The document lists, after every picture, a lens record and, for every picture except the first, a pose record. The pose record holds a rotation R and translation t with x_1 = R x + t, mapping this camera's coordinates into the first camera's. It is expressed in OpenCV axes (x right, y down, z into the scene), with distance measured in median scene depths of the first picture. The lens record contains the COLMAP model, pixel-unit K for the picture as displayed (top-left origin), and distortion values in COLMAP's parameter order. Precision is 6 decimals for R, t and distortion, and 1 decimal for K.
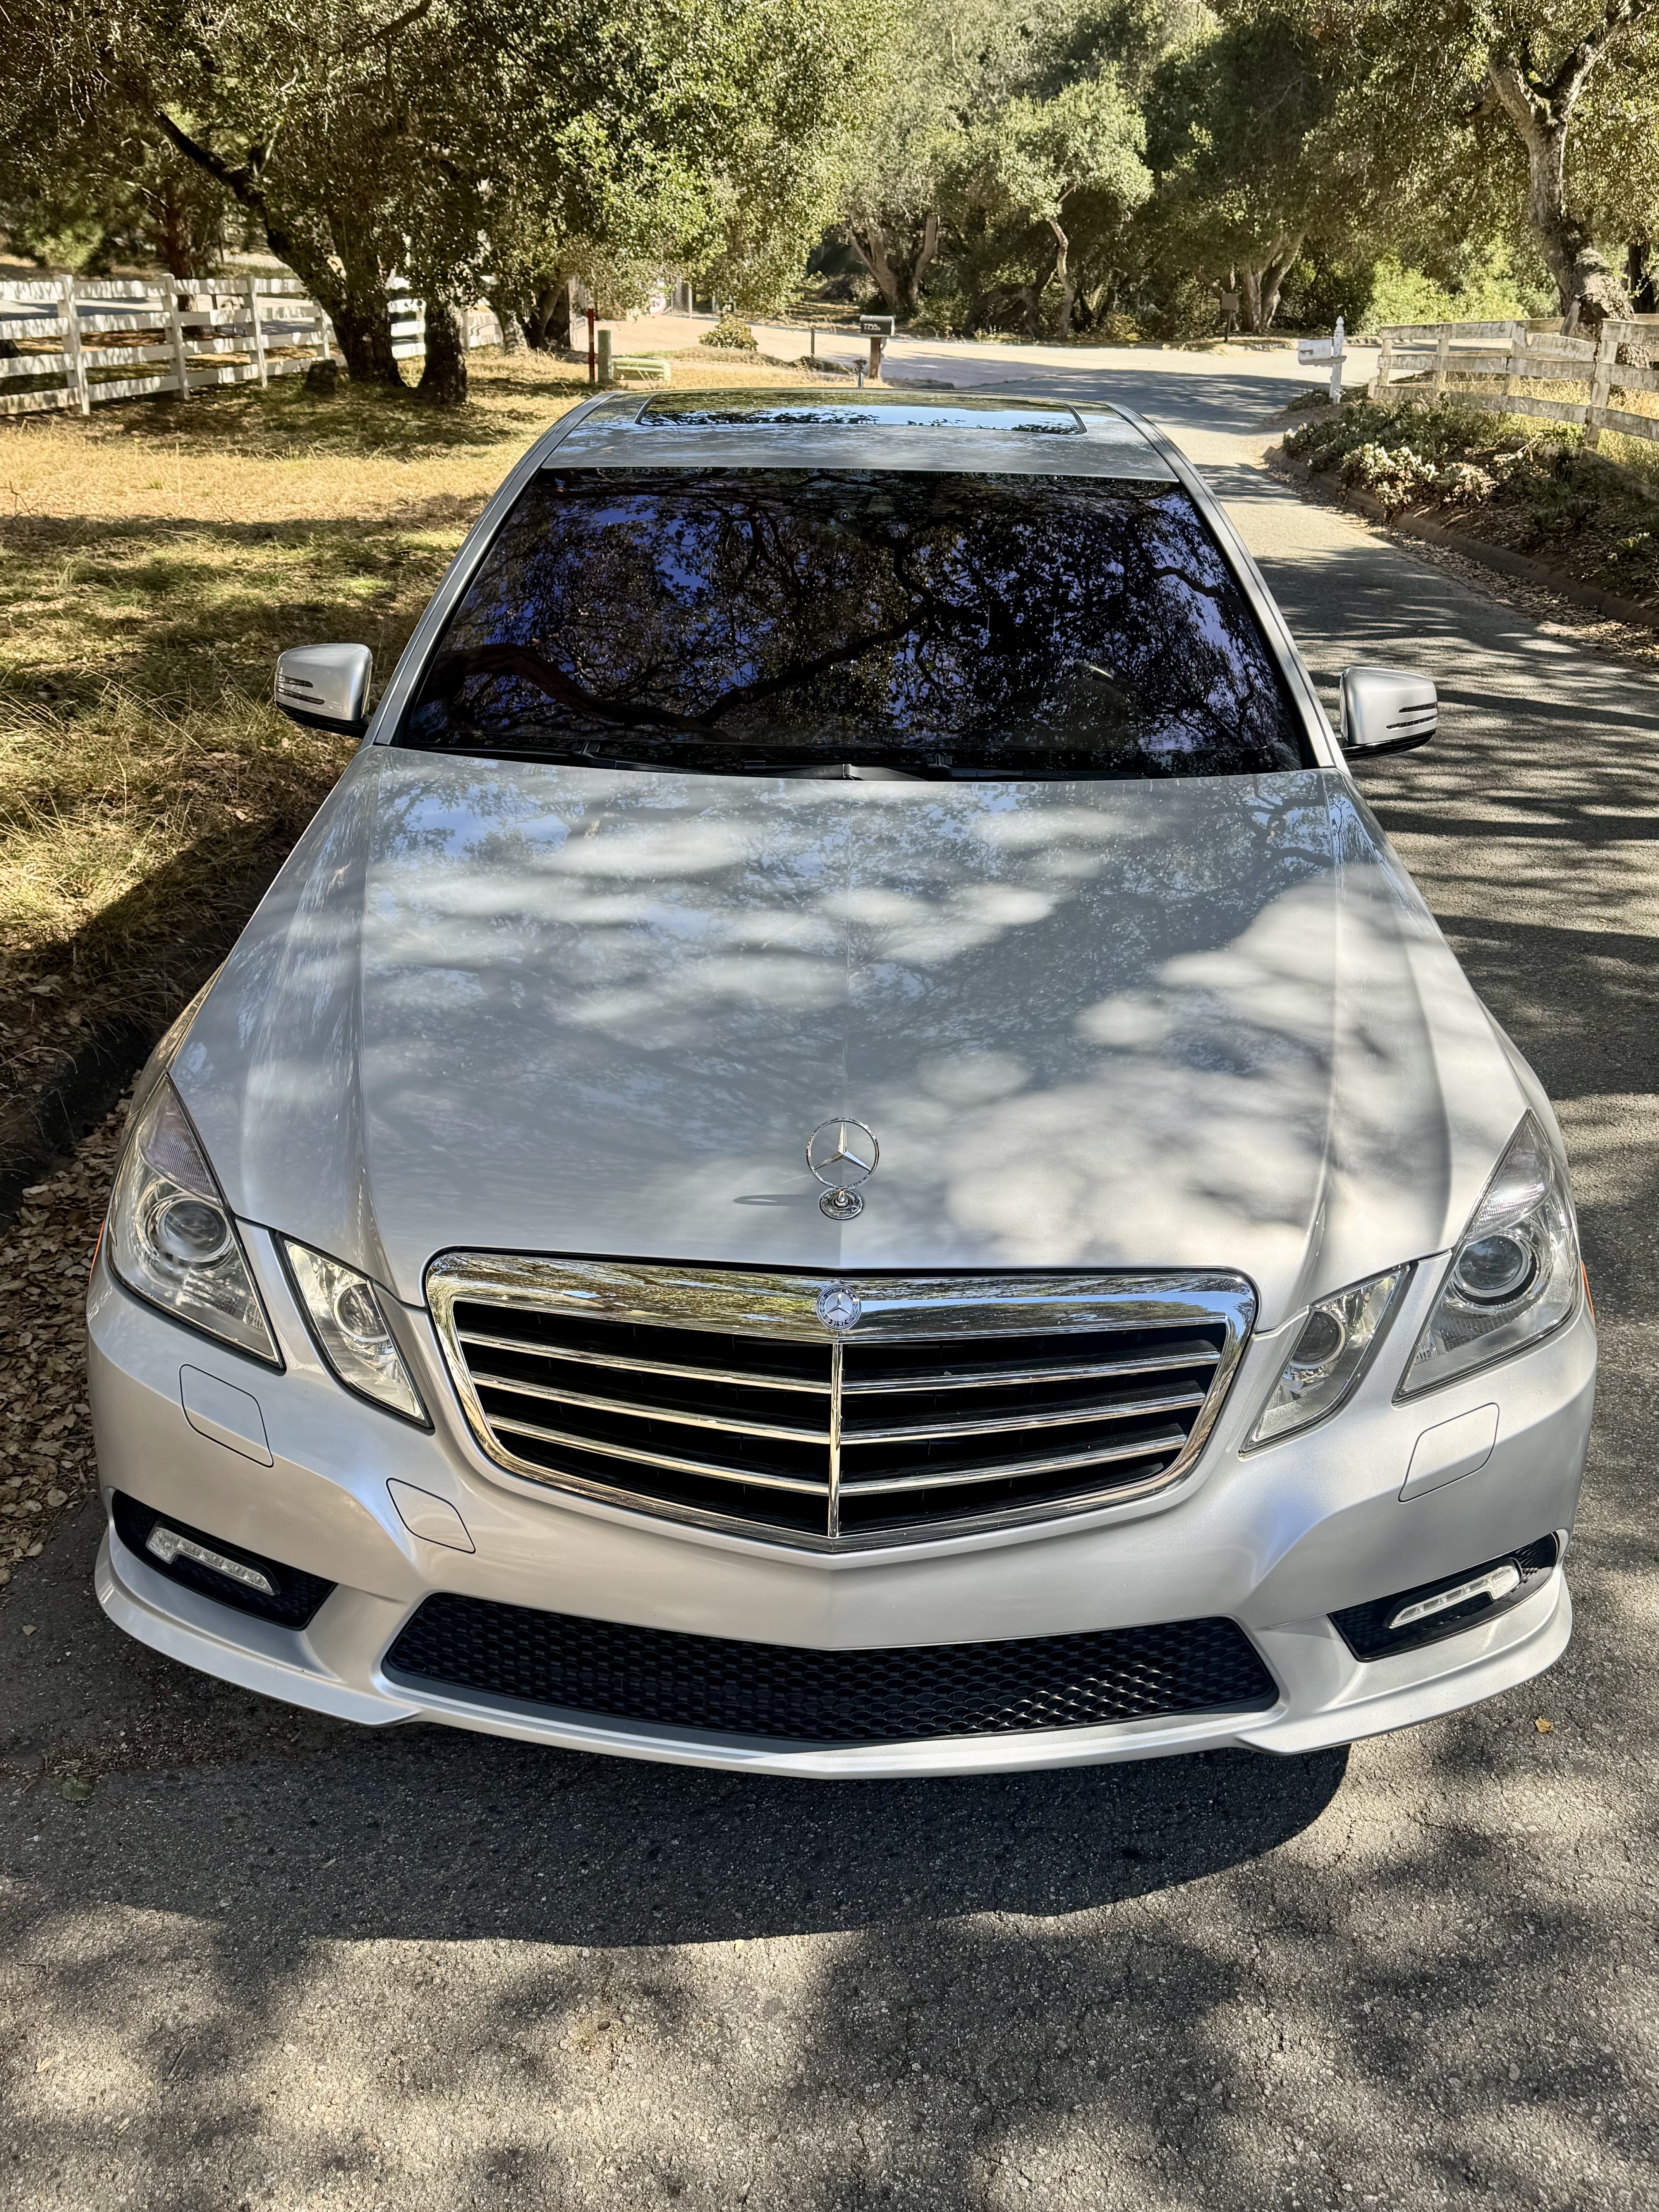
lens RADIAL K [[1987.5, 0, 817.3], [0, 1987.5, 1062.9], [0, 0, 1]] dist [0.023865, -0.034792]
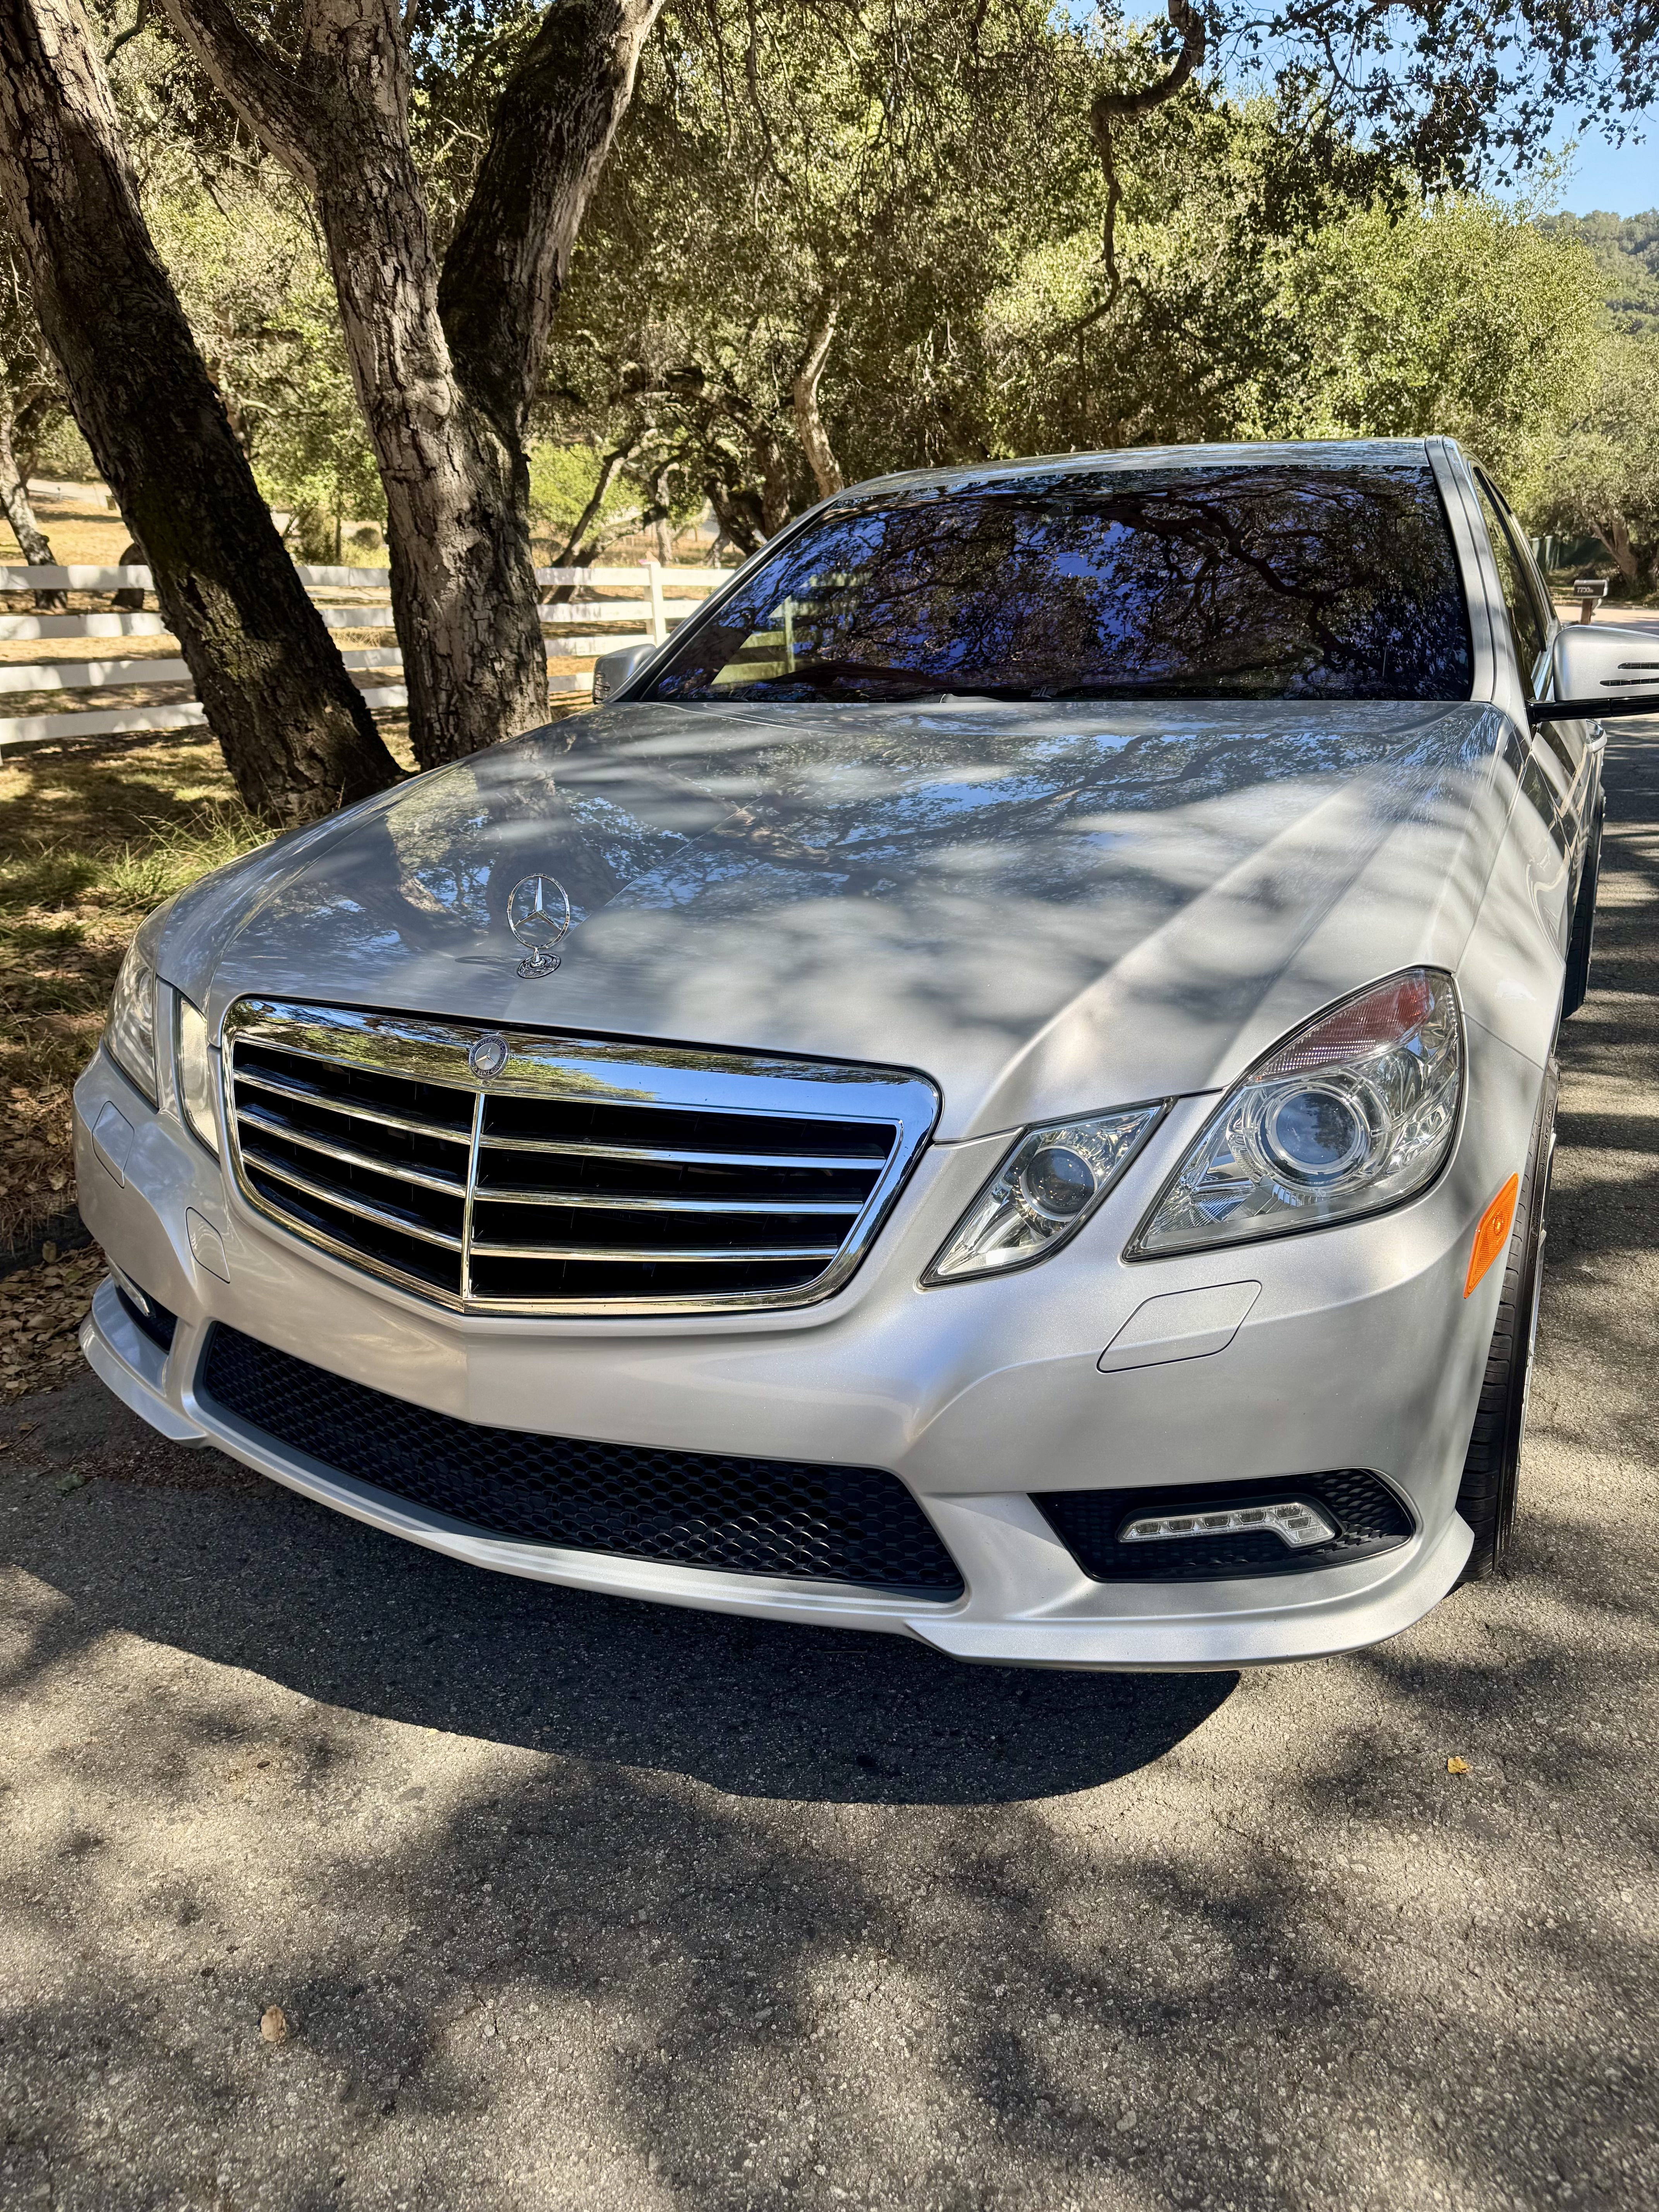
lens RADIAL K [[1604.1, 0, 815.4], [0, 1604.1, 1077.9], [0, 0, 1]] dist [0.025773, -0.037263]
pose [[0.904166, 0.078468, -0.419913, 0.436703], [-0.116098, 0.991123, -0.064775, 0.149205], [0.411103, 0.107318, 0.905250, 0.319839]]
